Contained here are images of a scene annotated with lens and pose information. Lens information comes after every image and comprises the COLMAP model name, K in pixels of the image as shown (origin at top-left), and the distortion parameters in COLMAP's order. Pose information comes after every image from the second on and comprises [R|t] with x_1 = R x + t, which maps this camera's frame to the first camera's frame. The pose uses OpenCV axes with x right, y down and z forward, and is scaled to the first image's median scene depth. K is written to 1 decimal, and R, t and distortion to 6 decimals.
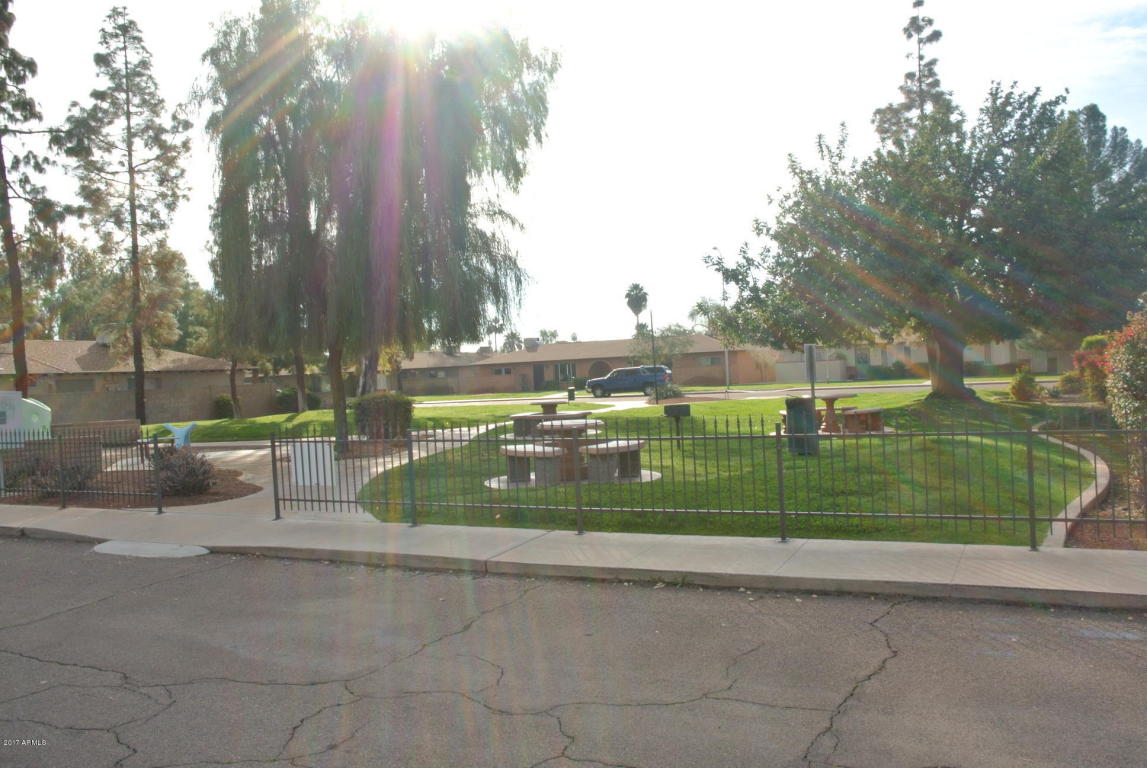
lens RADIAL K [[904.3, 0, 573.1], [0, 904.3, 405.6], [0, 0, 1]] dist [-0.084683, 0.056046]
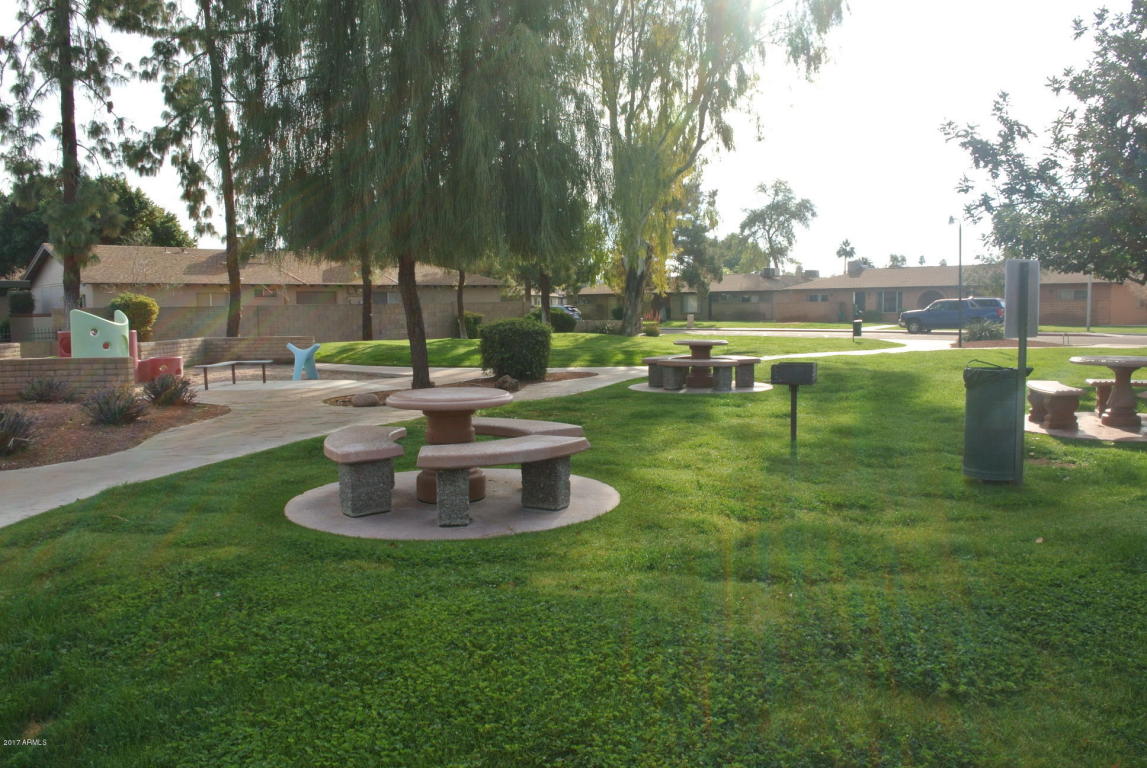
lens RADIAL K [[904.3, 0, 573.1], [0, 904.3, 405.6], [0, 0, 1]] dist [-0.084683, 0.056046]
pose [[0.924127, 0.076583, -0.374331, 0.069942], [-0.044537, 0.994619, 0.093534, -0.007569], [0.379480, -0.069765, 0.922566, 0.144896]]
